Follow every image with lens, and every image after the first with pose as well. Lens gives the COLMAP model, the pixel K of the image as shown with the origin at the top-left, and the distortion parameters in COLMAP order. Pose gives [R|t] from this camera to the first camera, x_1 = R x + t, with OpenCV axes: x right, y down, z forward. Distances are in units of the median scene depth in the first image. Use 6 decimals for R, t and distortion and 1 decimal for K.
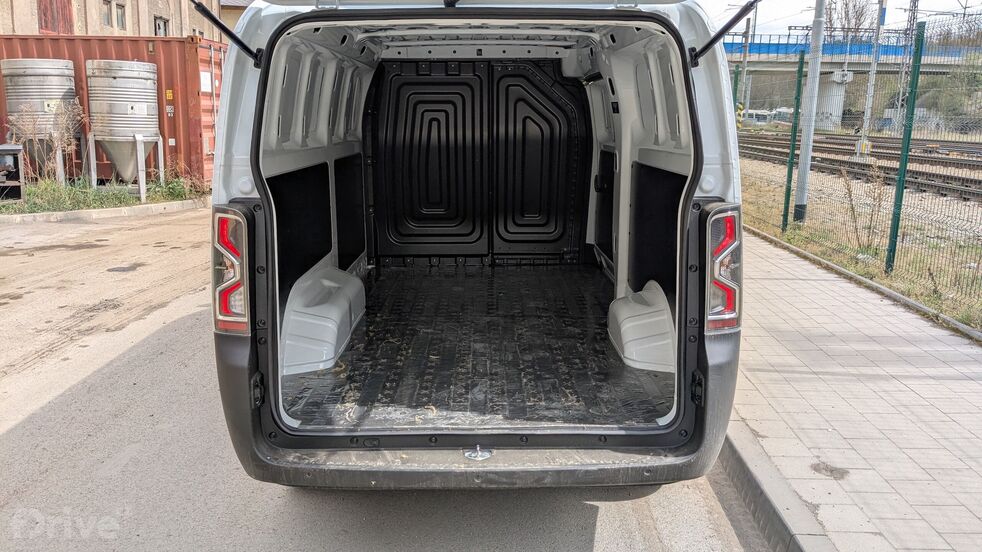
lens RADIAL K [[803.5, 0, 491.0], [0, 803.5, 276.0], [0, 0, 1]] dist [0.008043, -0.002241]
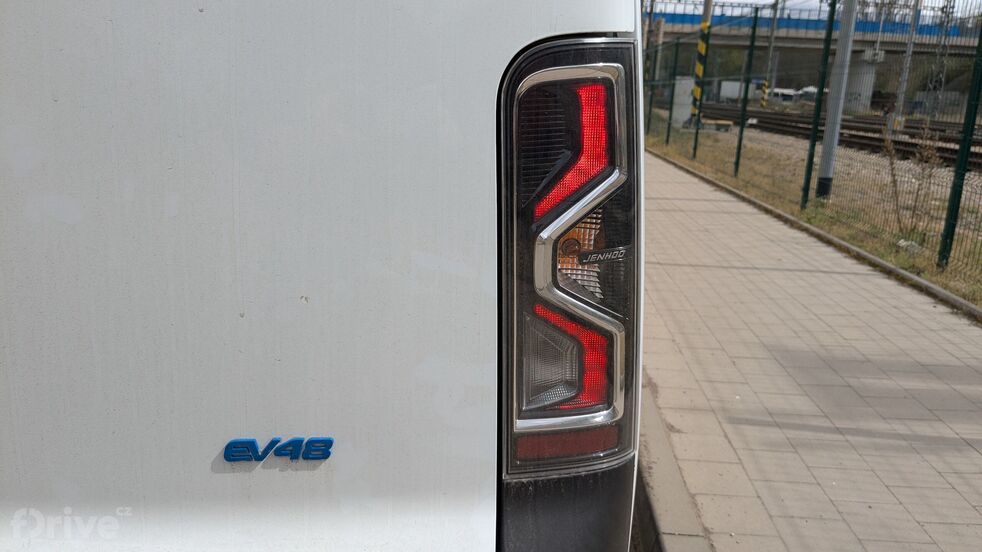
lens RADIAL K [[815.7, 0, 491.0], [0, 815.7, 276.0], [0, 0, 1]] dist [-0.000305, -0.002279]
pose [[0.999284, 0.034408, -0.015716, 0.050750], [-0.033909, 0.998944, 0.030998, -0.002526], [0.016766, -0.030443, 0.999396, 0.133845]]
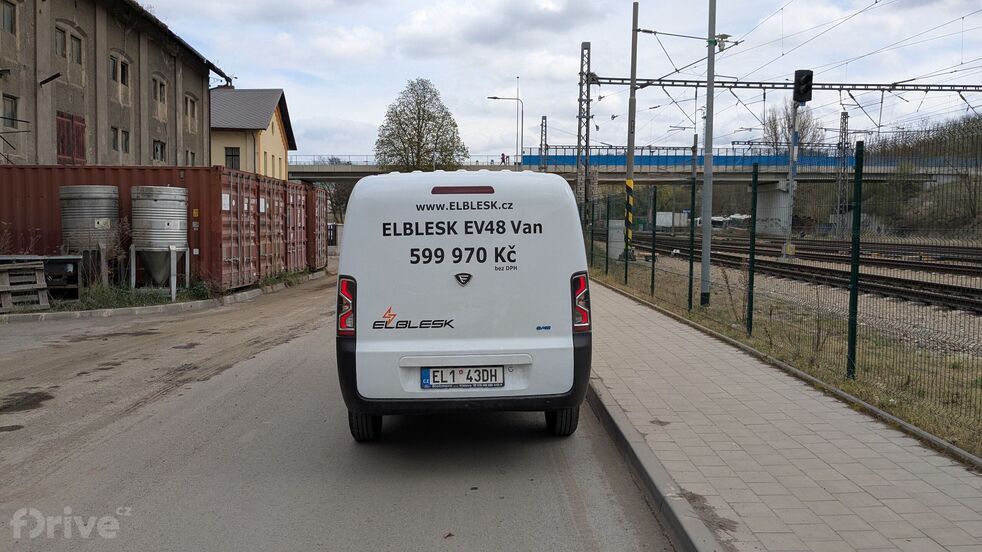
lens RADIAL K [[790.9, 0, 491.0], [0, 790.9, 276.0], [0, 0, 1]] dist [0.042622, -0.003814]
pose [[0.999165, -0.013848, 0.038432, -0.005134], [0.018793, 0.991146, -0.131442, 0.037097], [-0.036272, 0.132055, 0.990579, -0.204792]]
